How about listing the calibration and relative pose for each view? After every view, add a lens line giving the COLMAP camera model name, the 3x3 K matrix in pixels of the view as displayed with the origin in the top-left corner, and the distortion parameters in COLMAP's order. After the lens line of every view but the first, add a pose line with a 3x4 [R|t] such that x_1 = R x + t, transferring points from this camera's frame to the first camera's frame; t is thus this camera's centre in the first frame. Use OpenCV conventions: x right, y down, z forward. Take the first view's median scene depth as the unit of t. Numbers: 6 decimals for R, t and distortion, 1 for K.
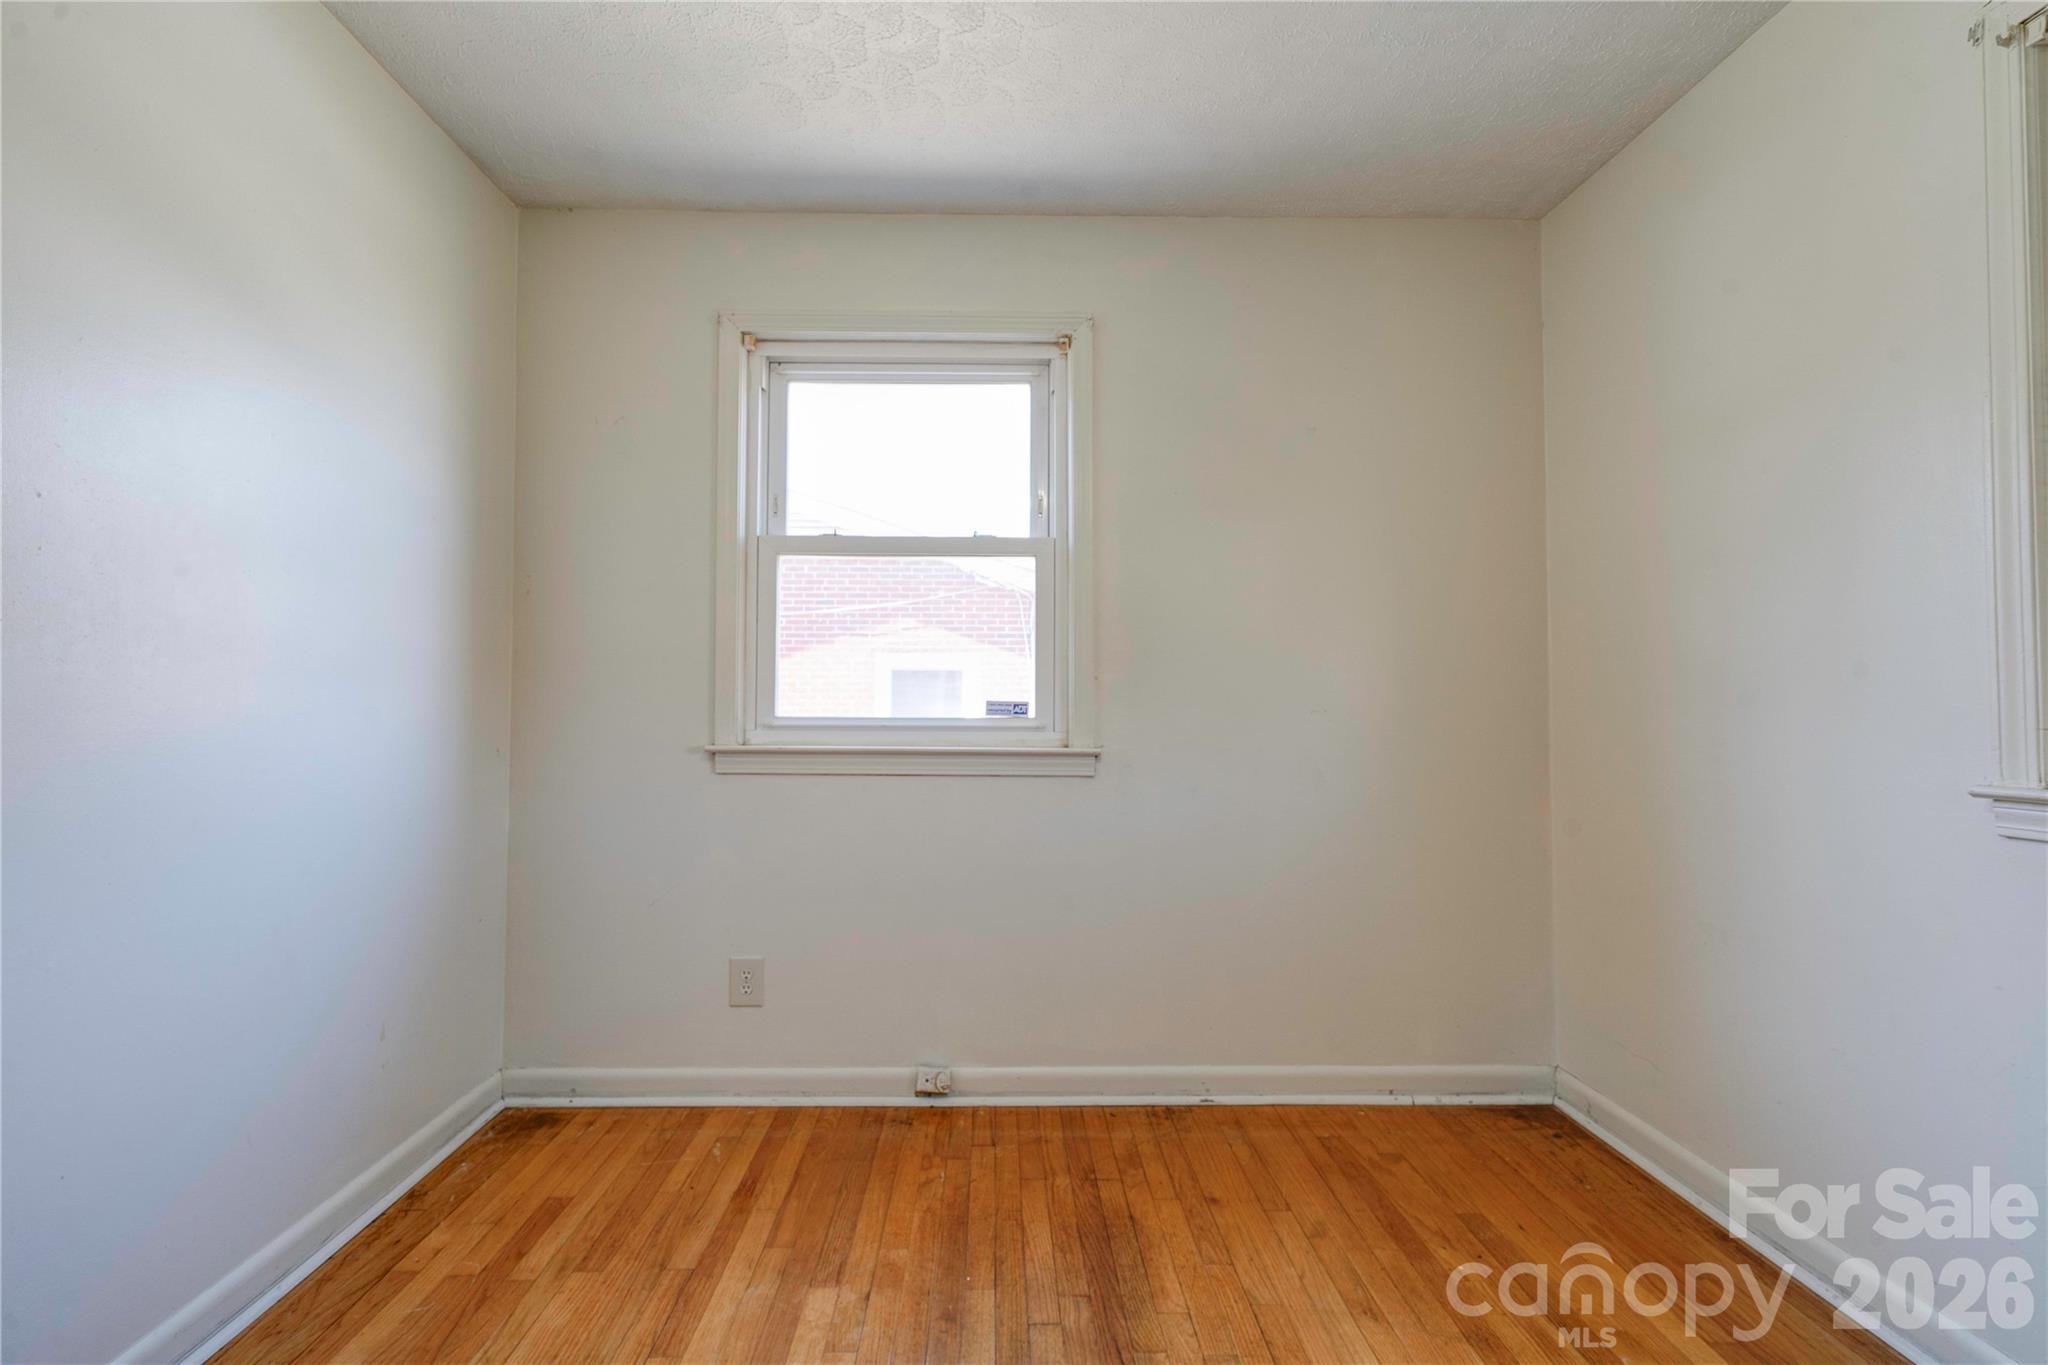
lens RADIAL K [[941.7, 0, 1017.0], [0, 941.7, 677.2], [0, 0, 1]] dist [-0.010833, 0.018582]
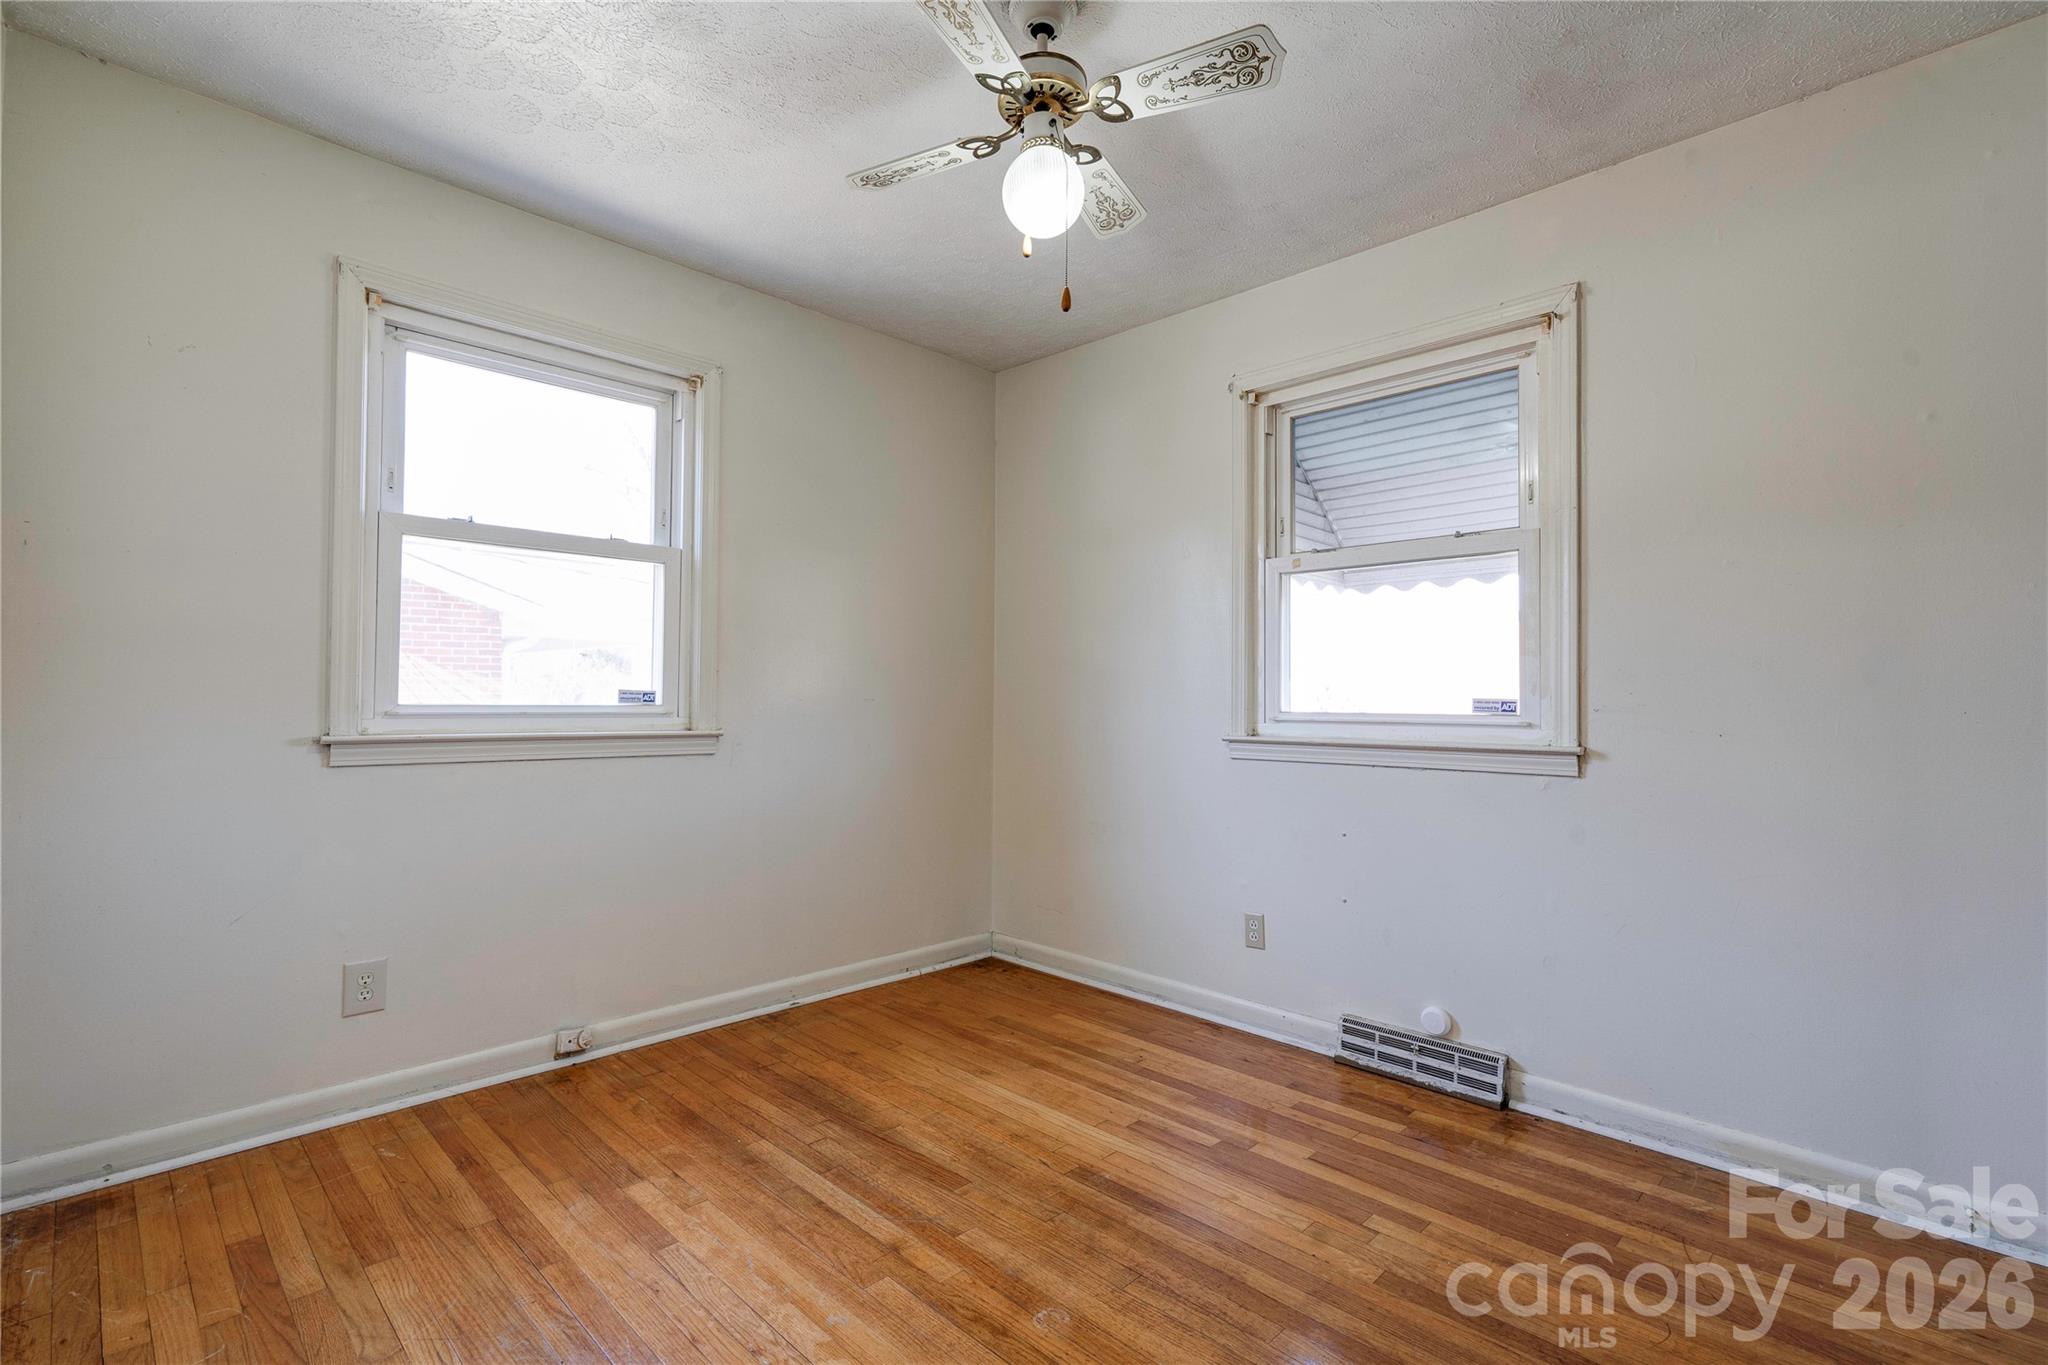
lens RADIAL K [[928.9, 0, 1024.0], [0, 928.9, 682.5], [0, 0, 1]] dist [0.022558, 0.000415]
pose [[0.722156, 0.014520, 0.691578, -0.465135], [-0.027826, 0.999580, 0.008070, -0.005736], [-0.691170, -0.025072, 0.722257, -0.124414]]
